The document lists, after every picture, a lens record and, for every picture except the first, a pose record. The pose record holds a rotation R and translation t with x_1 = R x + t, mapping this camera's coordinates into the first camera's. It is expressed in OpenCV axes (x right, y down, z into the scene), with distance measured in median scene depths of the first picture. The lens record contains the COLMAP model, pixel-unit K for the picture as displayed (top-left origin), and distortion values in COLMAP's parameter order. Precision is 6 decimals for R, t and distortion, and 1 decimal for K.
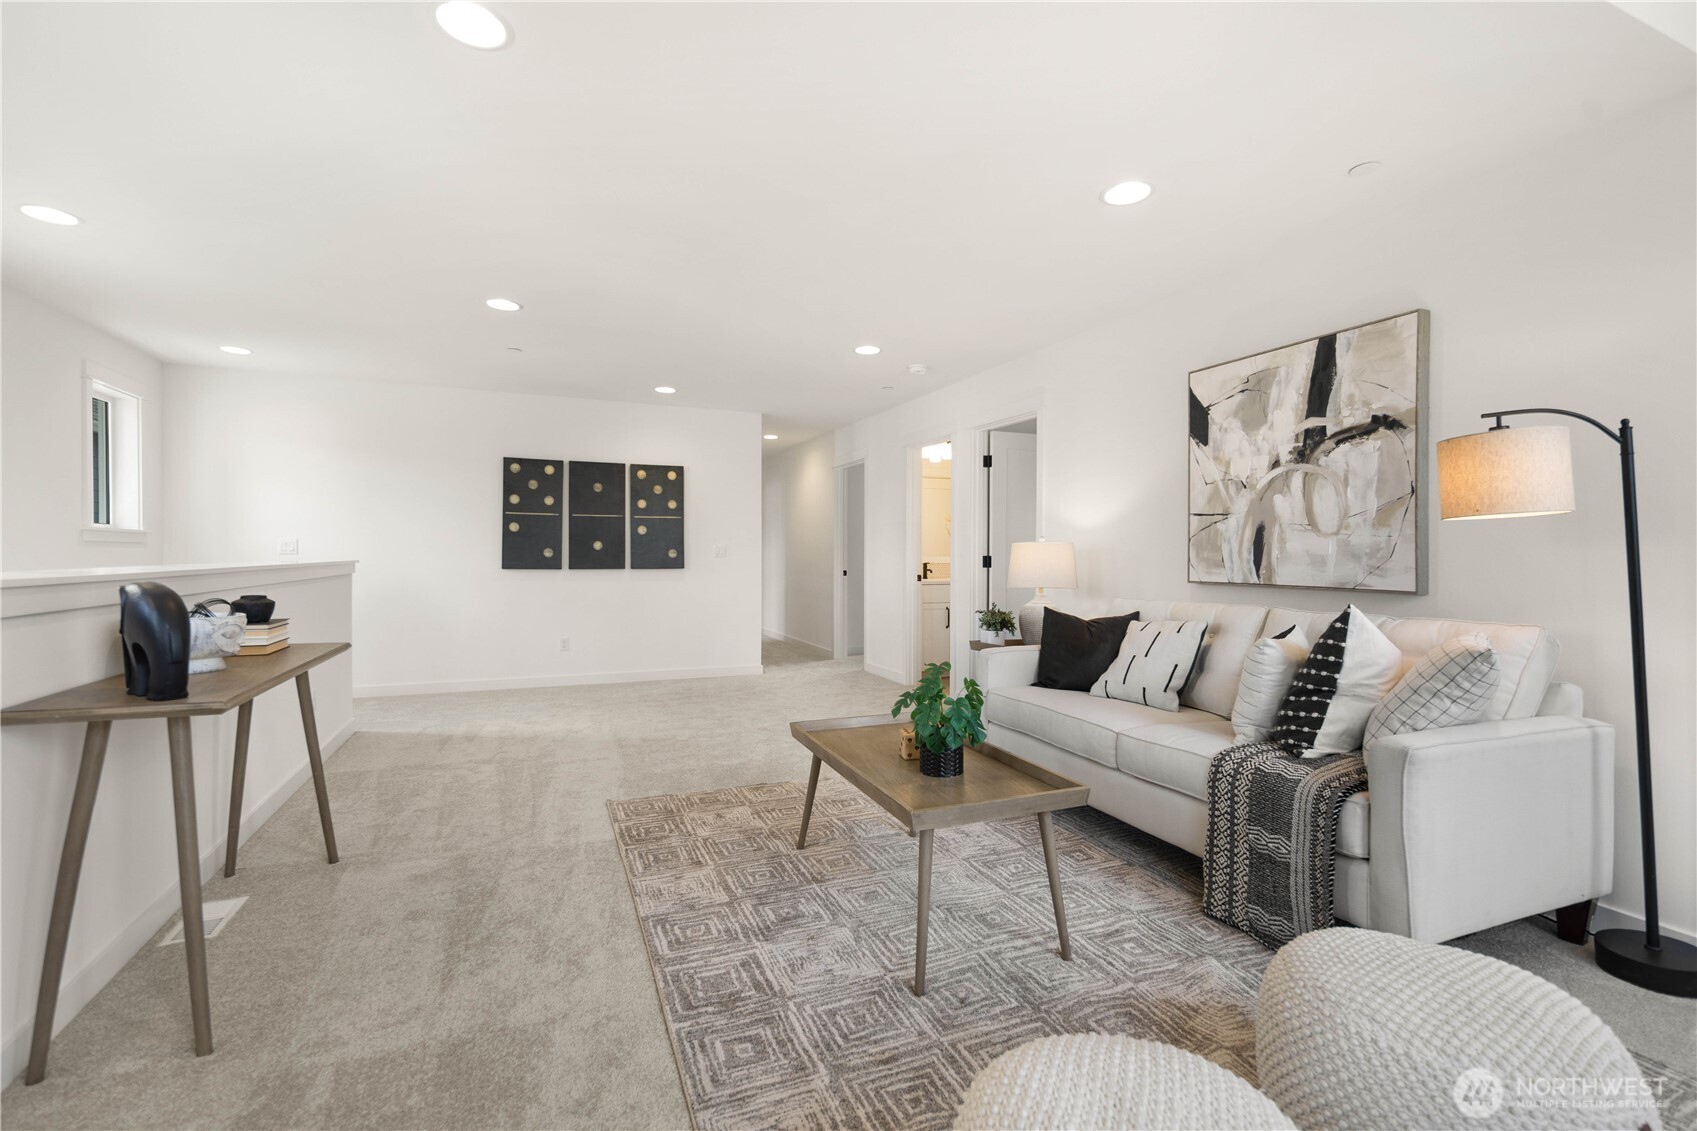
lens RADIAL K [[744.6, 0, 851.8], [0, 744.6, 557.3], [0, 0, 1]] dist [0.014410, -0.003161]
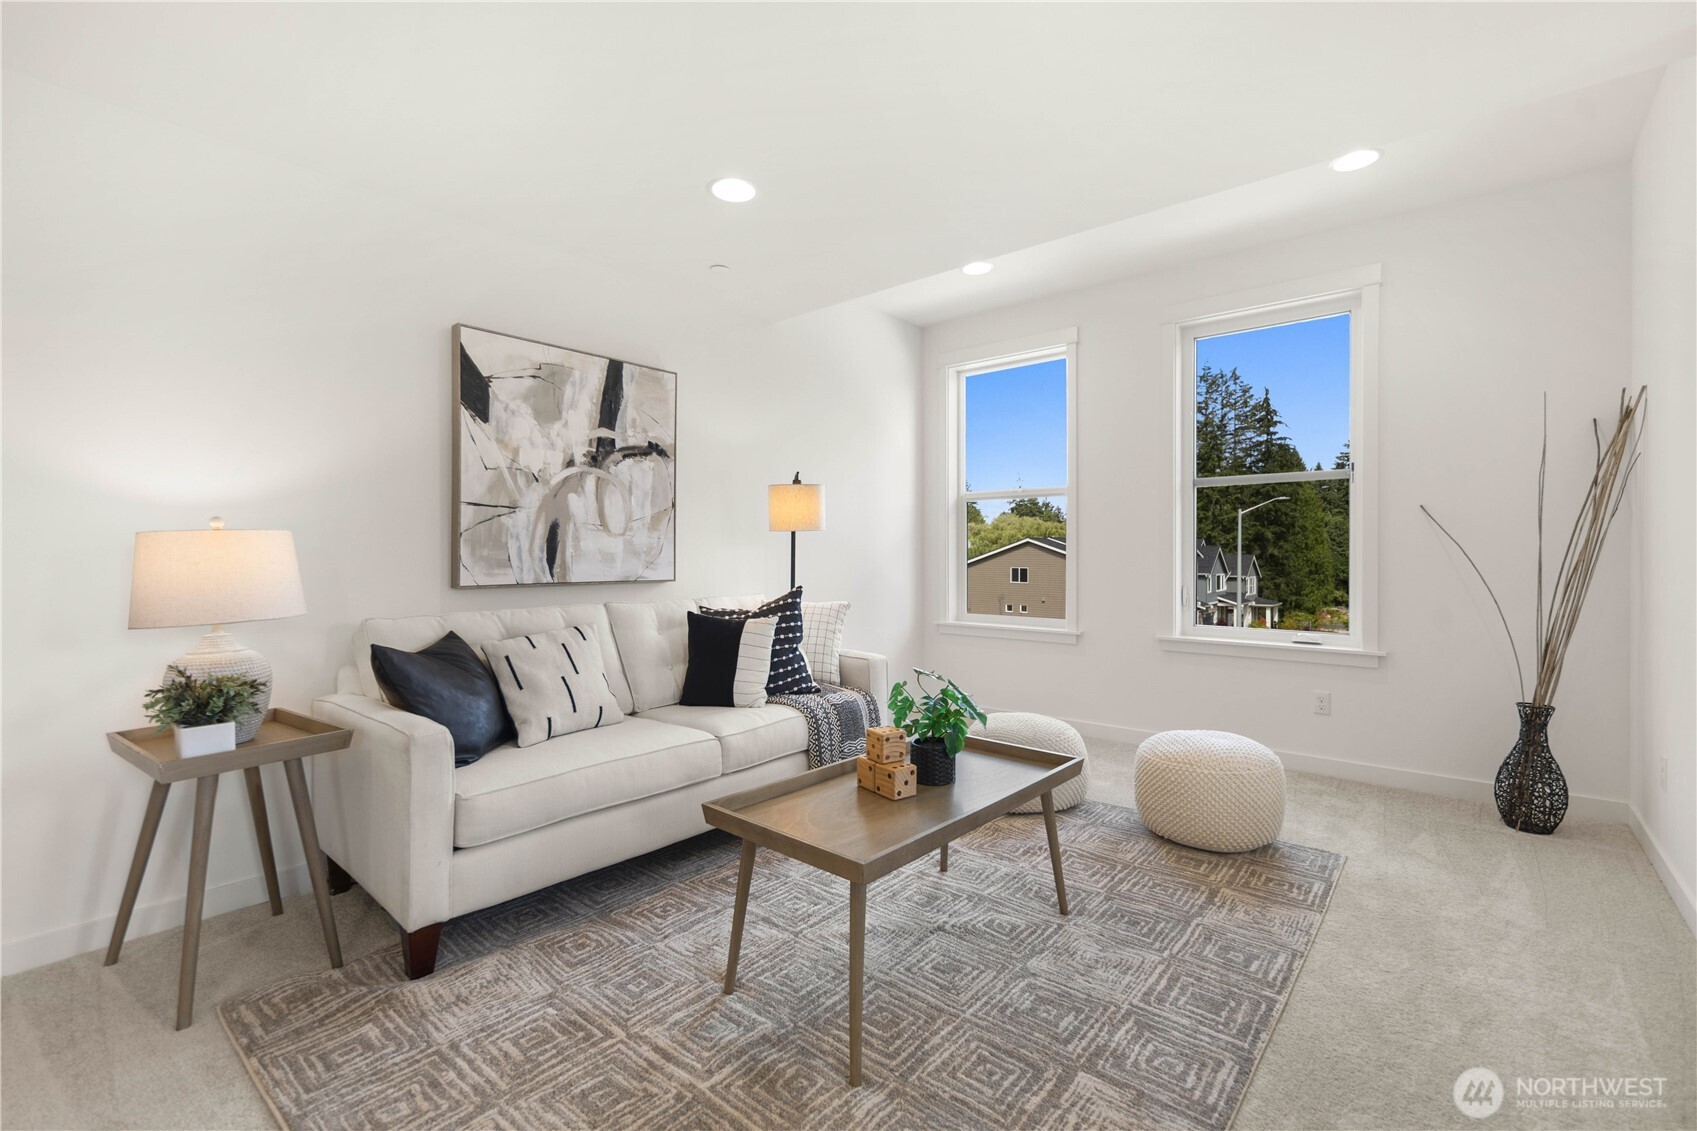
lens RADIAL K [[744.6, 0, 848.2], [0, 744.6, 554.5], [0, 0, 1]] dist [0.014410, -0.003161]
pose [[-0.453141, -0.003220, 0.891433, -0.524785], [0.004987, 0.999969, 0.006147, -0.005553], [-0.891425, 0.007231, -0.453111, 1.171331]]
